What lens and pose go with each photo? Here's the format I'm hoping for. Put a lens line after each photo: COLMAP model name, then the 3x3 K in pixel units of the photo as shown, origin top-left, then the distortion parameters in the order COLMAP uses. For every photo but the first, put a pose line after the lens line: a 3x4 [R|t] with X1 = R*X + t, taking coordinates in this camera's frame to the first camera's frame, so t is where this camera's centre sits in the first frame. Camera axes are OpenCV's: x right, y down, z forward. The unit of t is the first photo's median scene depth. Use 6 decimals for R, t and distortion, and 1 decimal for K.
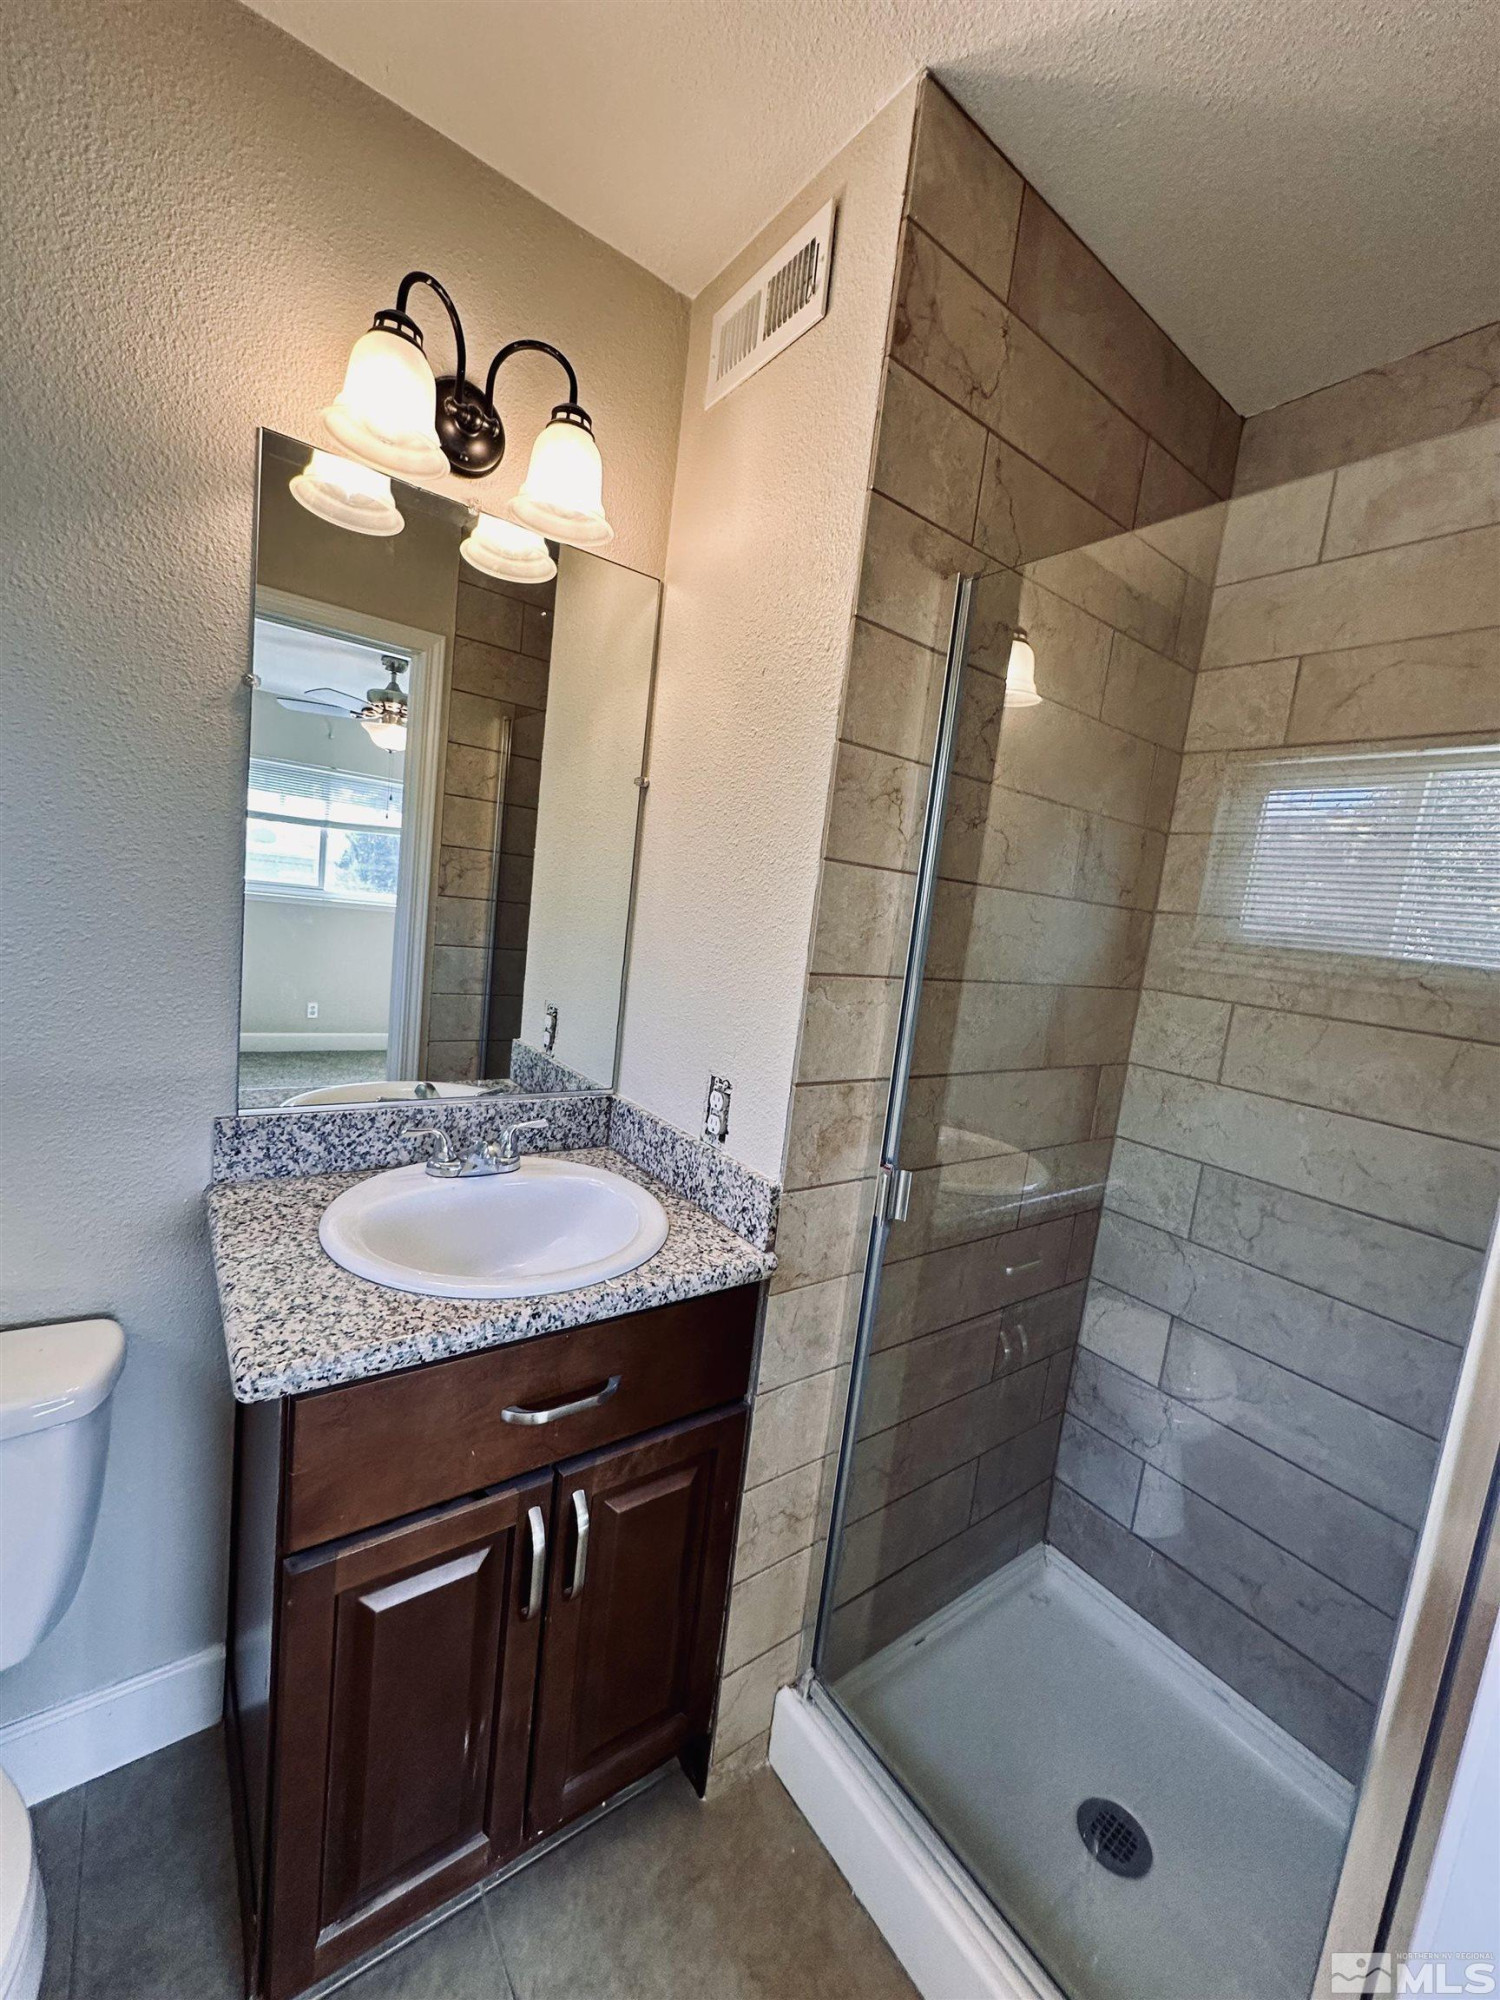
lens RADIAL K [[796.5, 0, 752.2], [0, 796.5, 1003.3], [0, 0, 1]] dist [-0.002696, 0.000100]
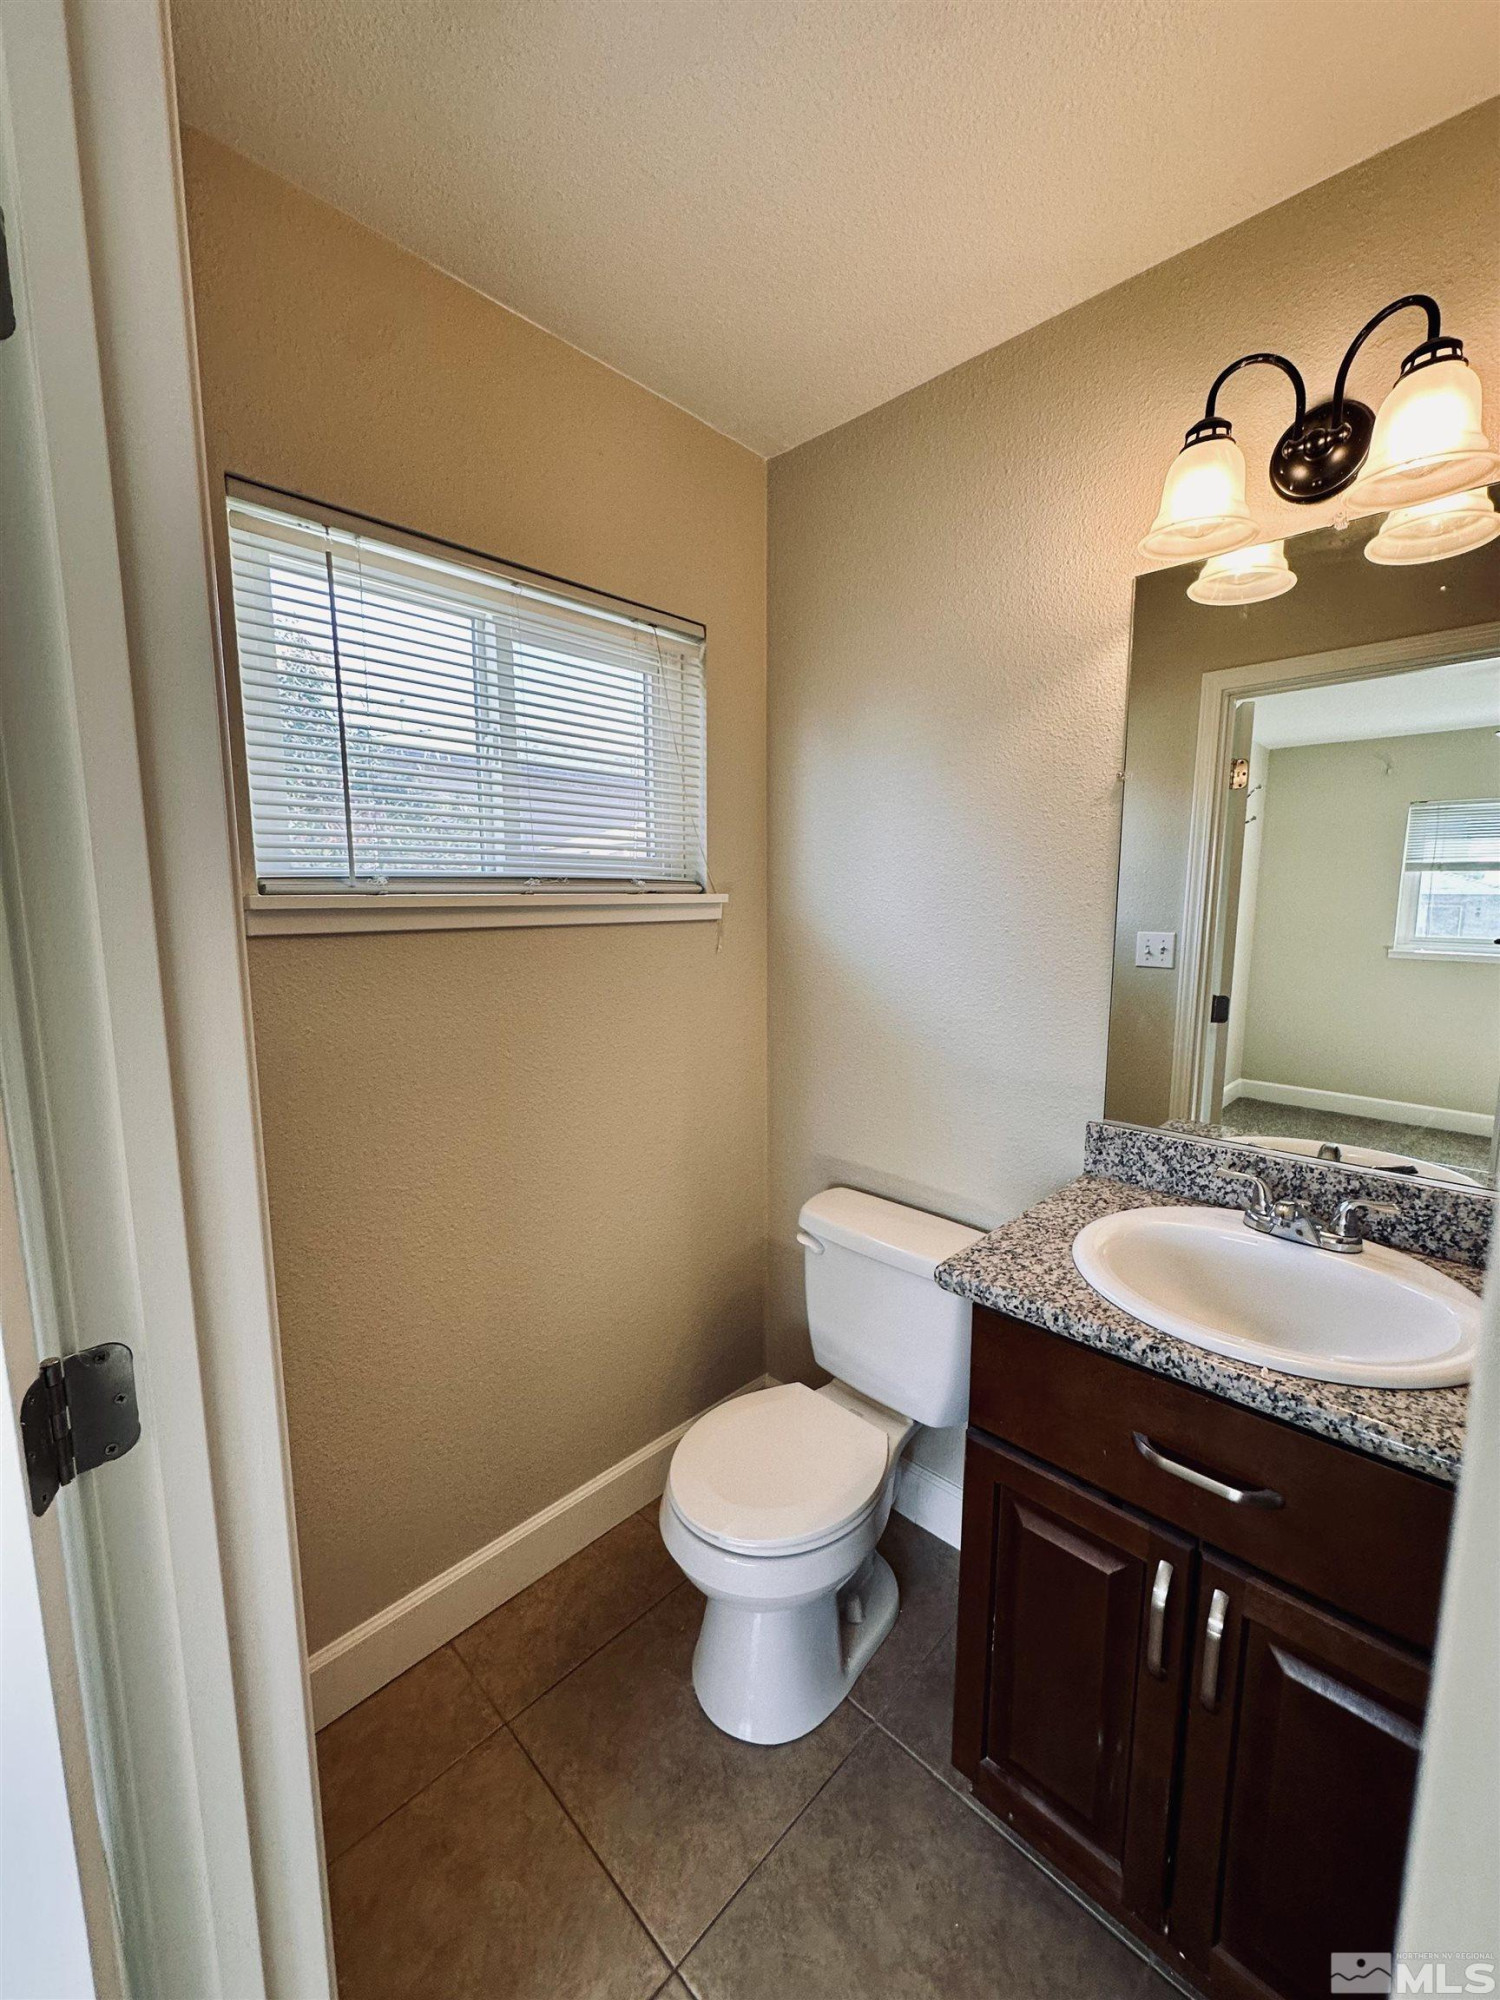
lens RADIAL K [[796.5, 0, 752.2], [0, 796.5, 1003.3], [0, 0, 1]] dist [-0.002696, 0.000100]
pose [[0.163489, 0.016029, -0.986415, 0.479210], [-0.103850, 0.994592, -0.001050, 0.012241], [0.981064, 0.102611, 0.164270, 0.231690]]
